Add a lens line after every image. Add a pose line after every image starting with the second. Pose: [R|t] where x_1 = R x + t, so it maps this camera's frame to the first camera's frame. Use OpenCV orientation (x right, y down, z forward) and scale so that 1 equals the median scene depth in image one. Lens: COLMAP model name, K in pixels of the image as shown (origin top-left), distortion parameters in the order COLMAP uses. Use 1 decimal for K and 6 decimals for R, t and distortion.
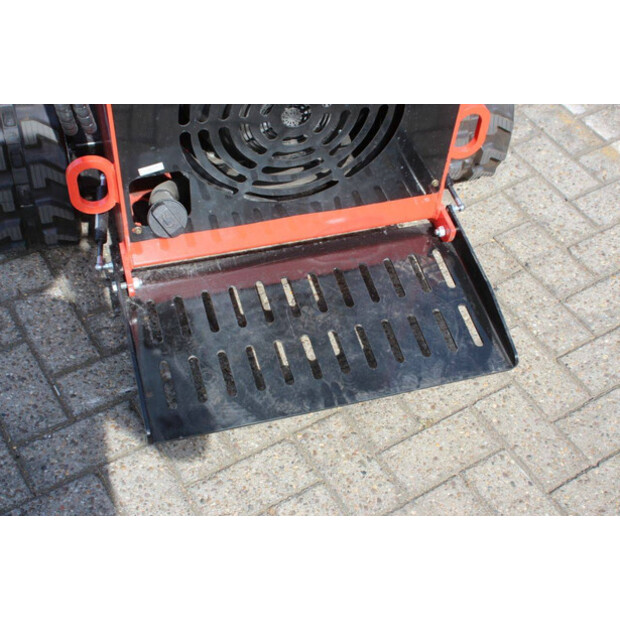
lens RADIAL K [[920.6, 0, 310.0], [0, 920.6, 310.0], [0, 0, 1]] dist [0.061310, 0.070987]
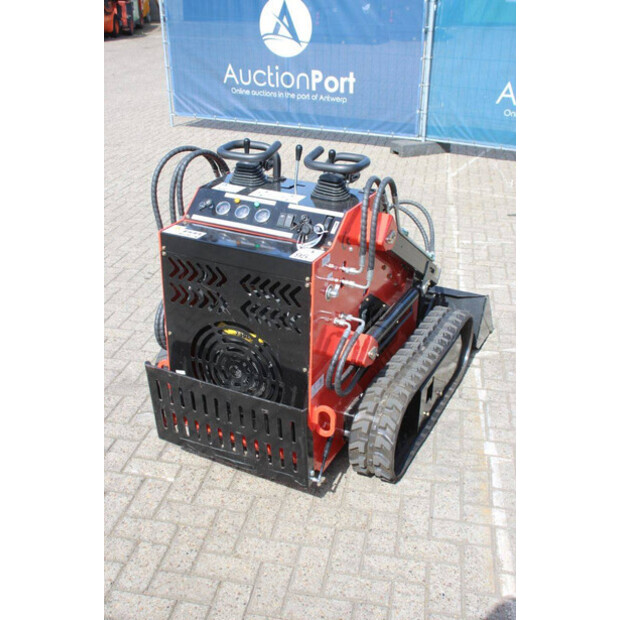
lens RADIAL K [[715.1, 0, 310.0], [0, 715.1, 310.0], [0, 0, 1]] dist [-0.008398, 0.013506]
pose [[0.737301, 0.253602, -0.626158, 0.965480], [-0.509093, 0.817854, -0.268216, 0.029870], [0.444086, 0.516528, 0.732111, -0.207128]]
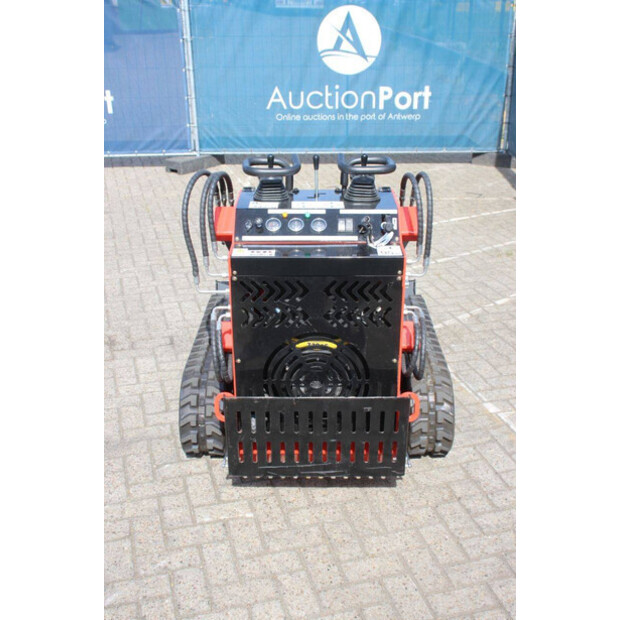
lens RADIAL K [[787.8, 0, 310.0], [0, 787.8, 310.0], [0, 0, 1]] dist [-0.058908, 0.390152]
pose [[0.956589, 0.053011, -0.286578, 0.422096], [-0.181758, 0.877173, -0.444444, 0.401217], [0.227818, 0.477238, 0.848730, -0.576672]]
